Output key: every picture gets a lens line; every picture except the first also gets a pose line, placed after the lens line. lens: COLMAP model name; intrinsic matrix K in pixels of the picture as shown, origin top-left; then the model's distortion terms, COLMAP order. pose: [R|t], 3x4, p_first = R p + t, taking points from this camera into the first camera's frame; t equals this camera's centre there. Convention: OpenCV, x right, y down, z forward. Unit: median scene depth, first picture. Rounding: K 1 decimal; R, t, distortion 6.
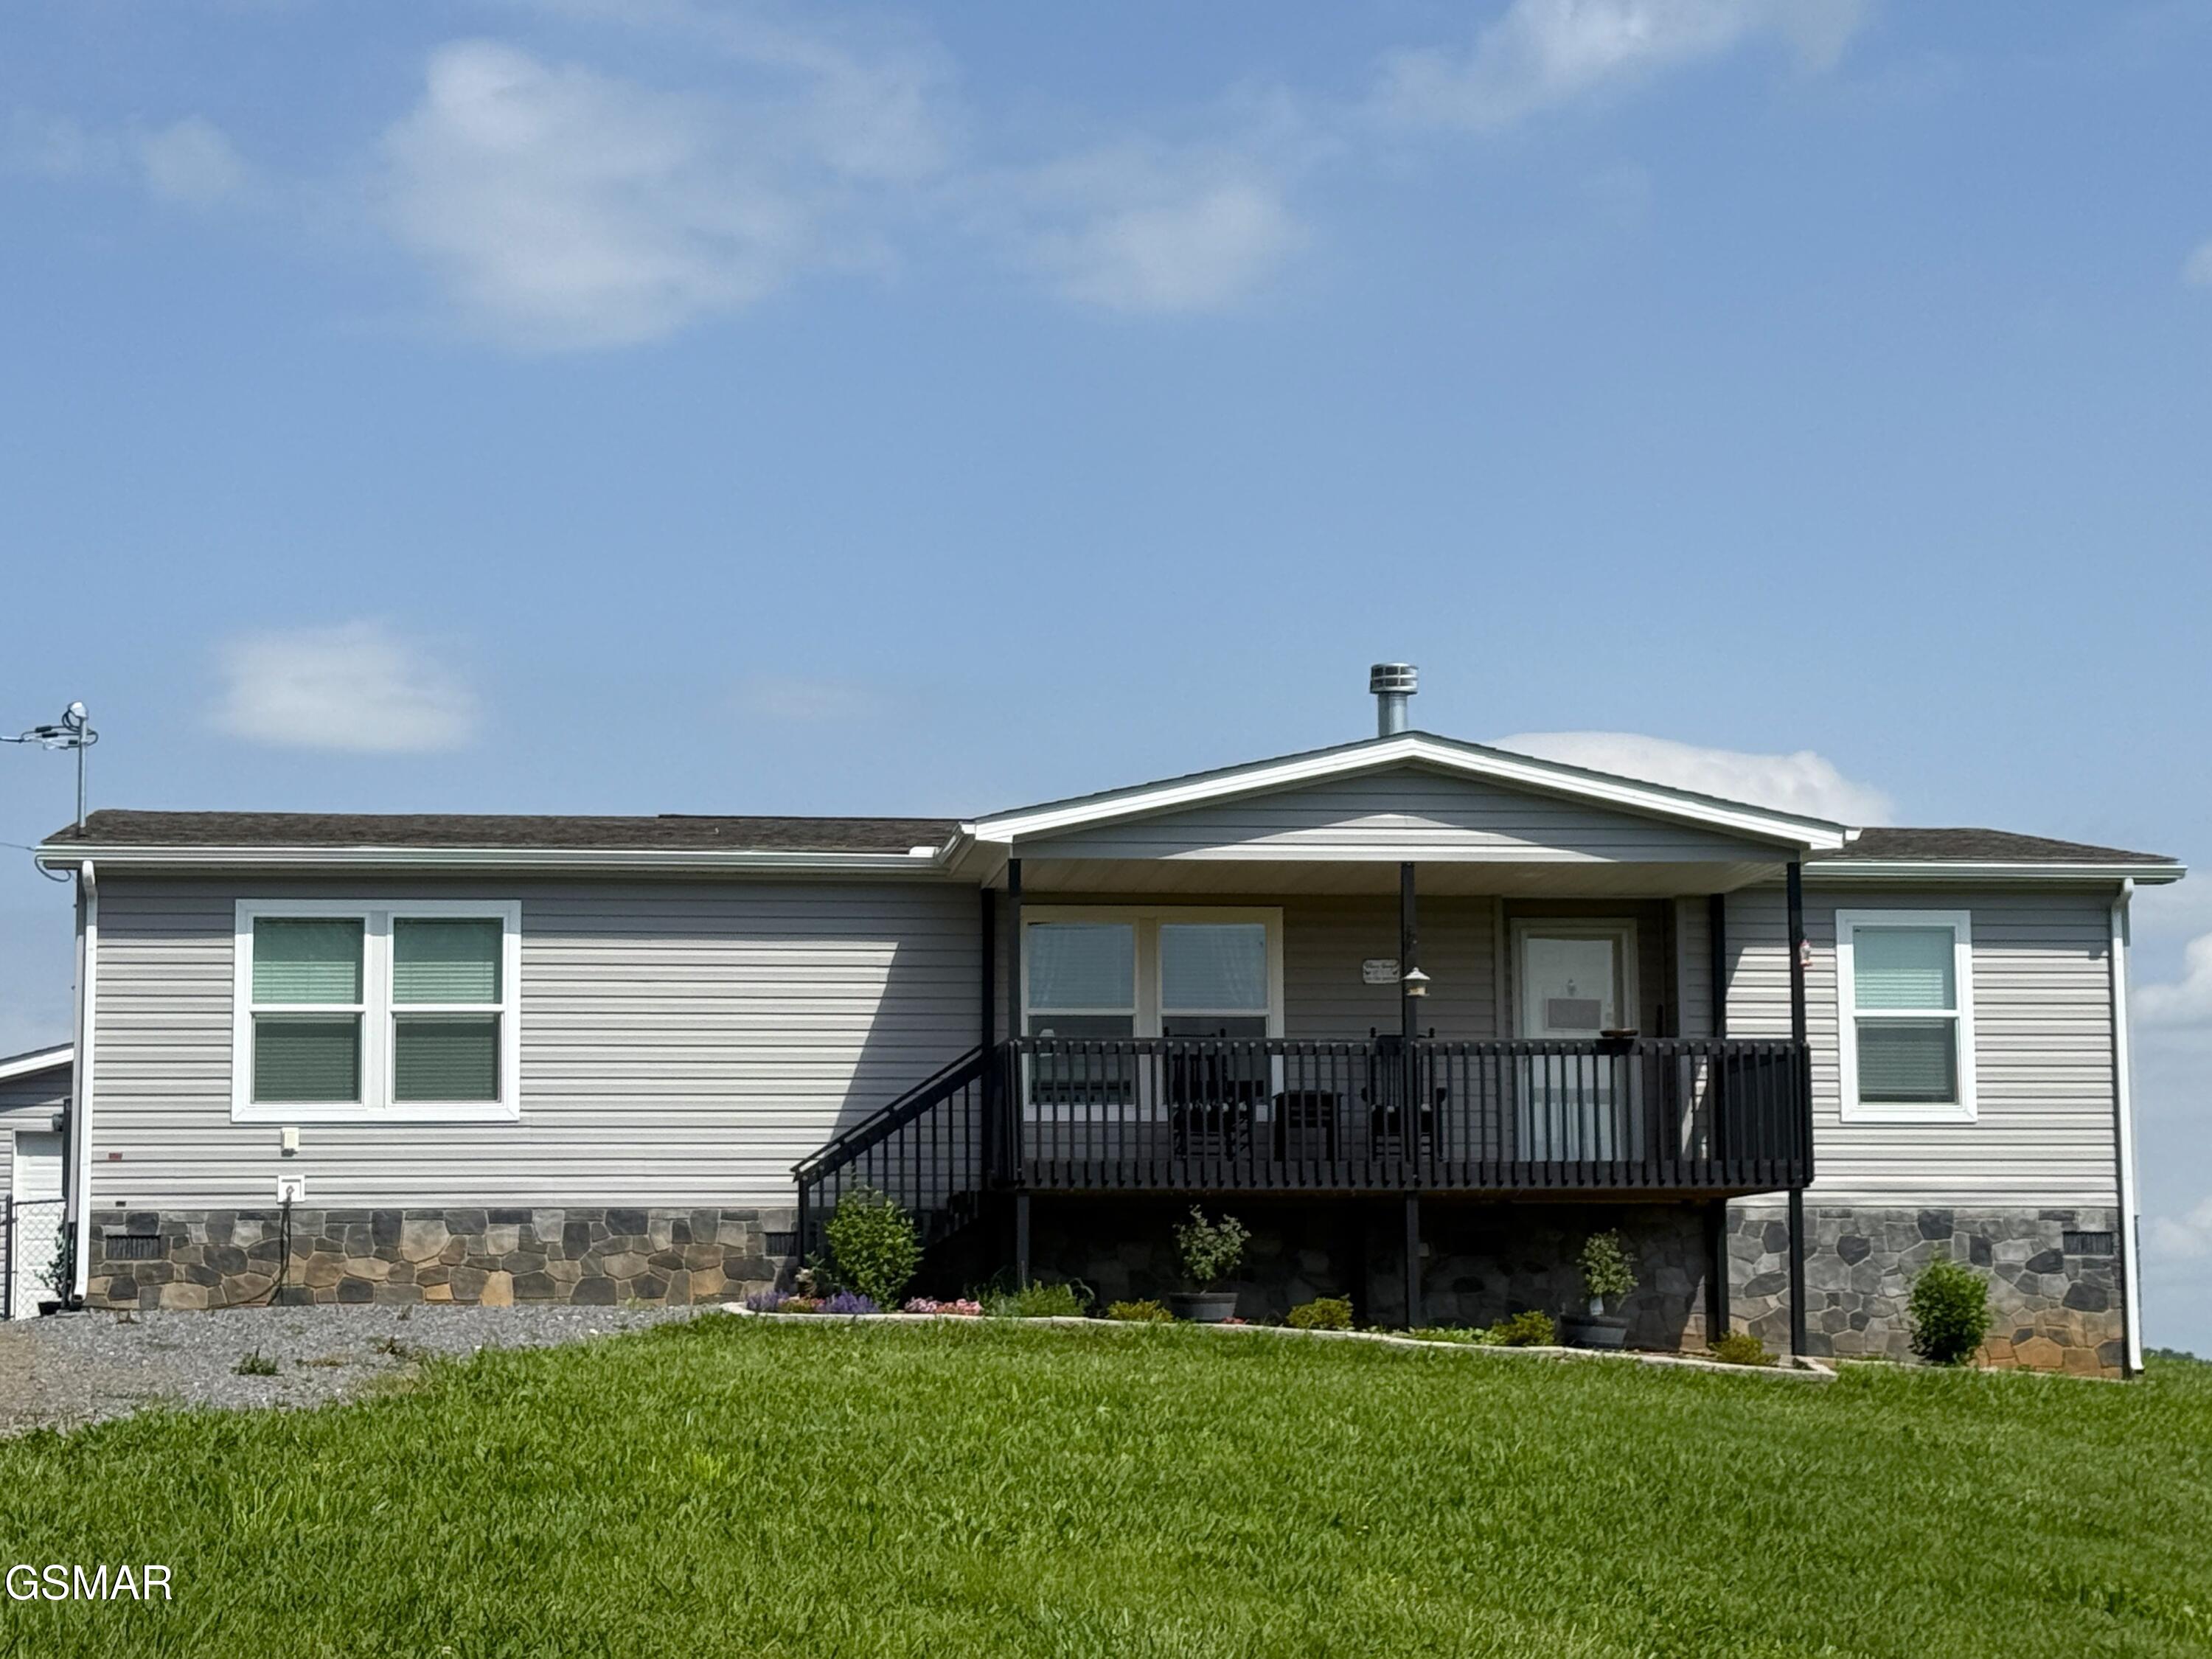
lens RADIAL K [[4458.0, 0, 1099.4], [0, 4458.0, 830.6], [0, 0, 1]] dist [0.105926, 0.000000]
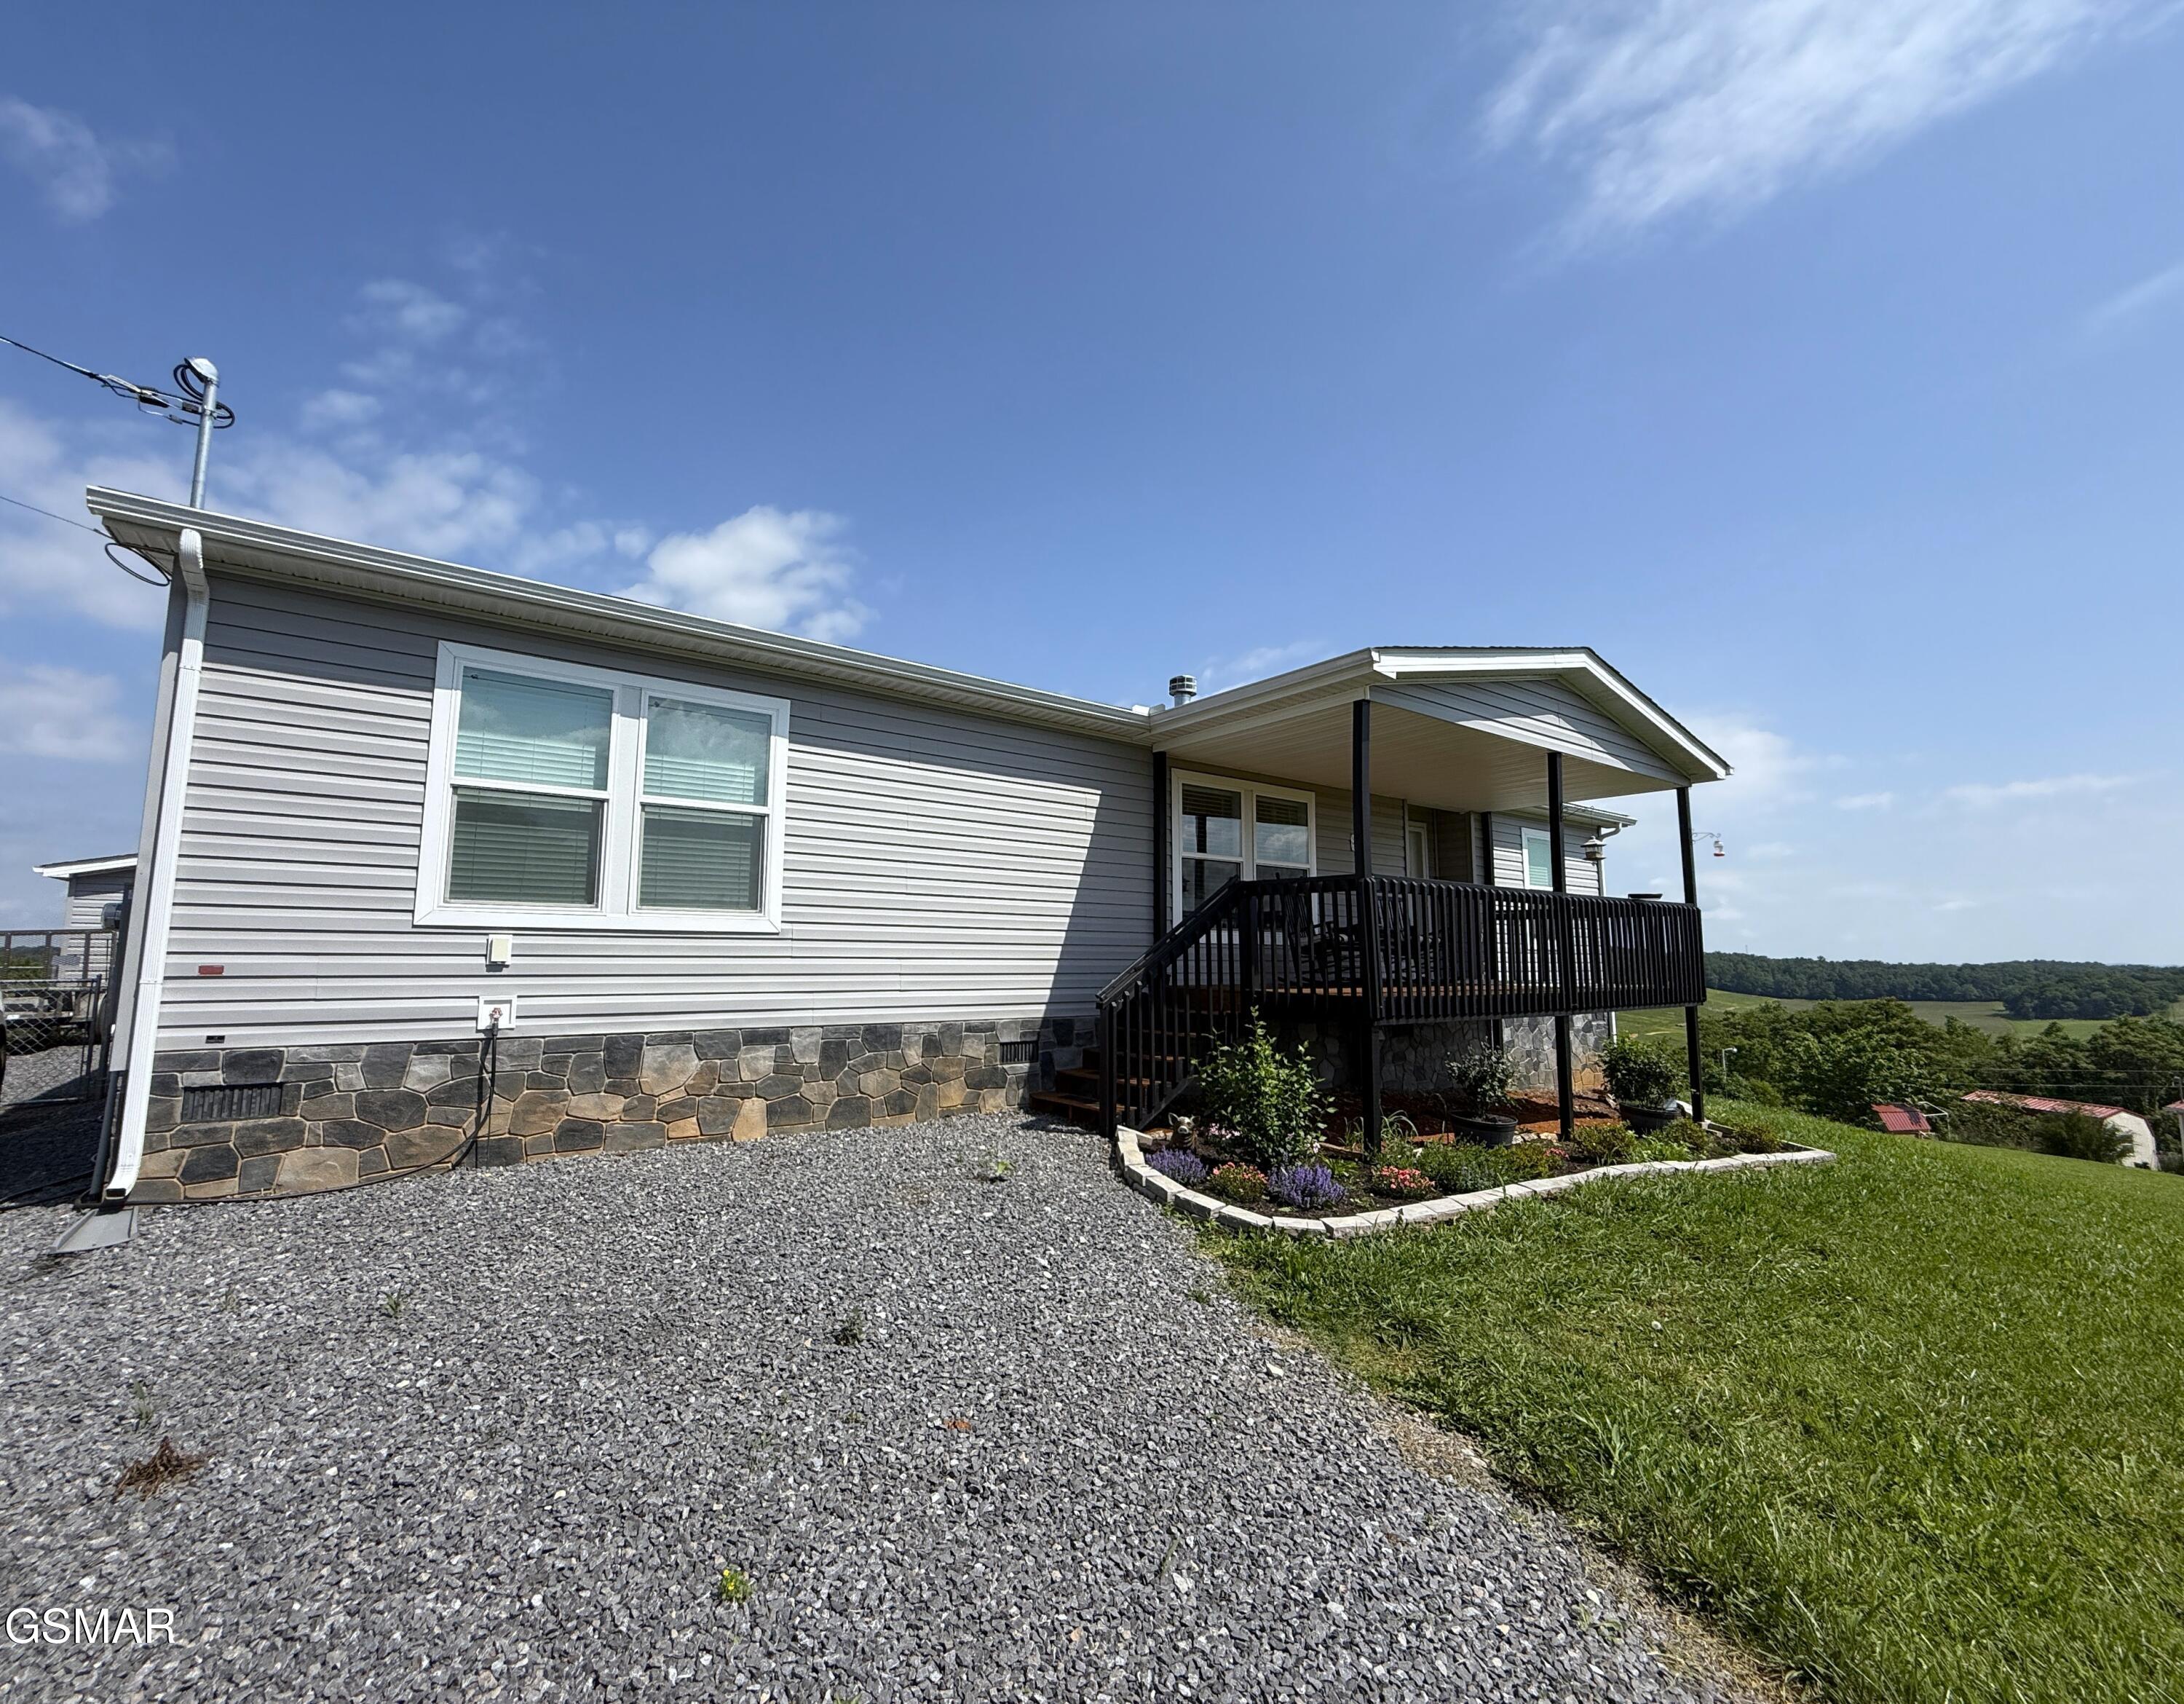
lens RADIAL K [[917.1, 0, 1048.4], [0, 917.1, 850.1], [0, 0, 1]] dist [0.002749, -0.000481]
pose [[0.874633, 0.068682, 0.479895, -0.174409], [-0.069881, 0.997437, -0.015391, 0.046895], [-0.479722, -0.020074, 0.877191, 0.807762]]
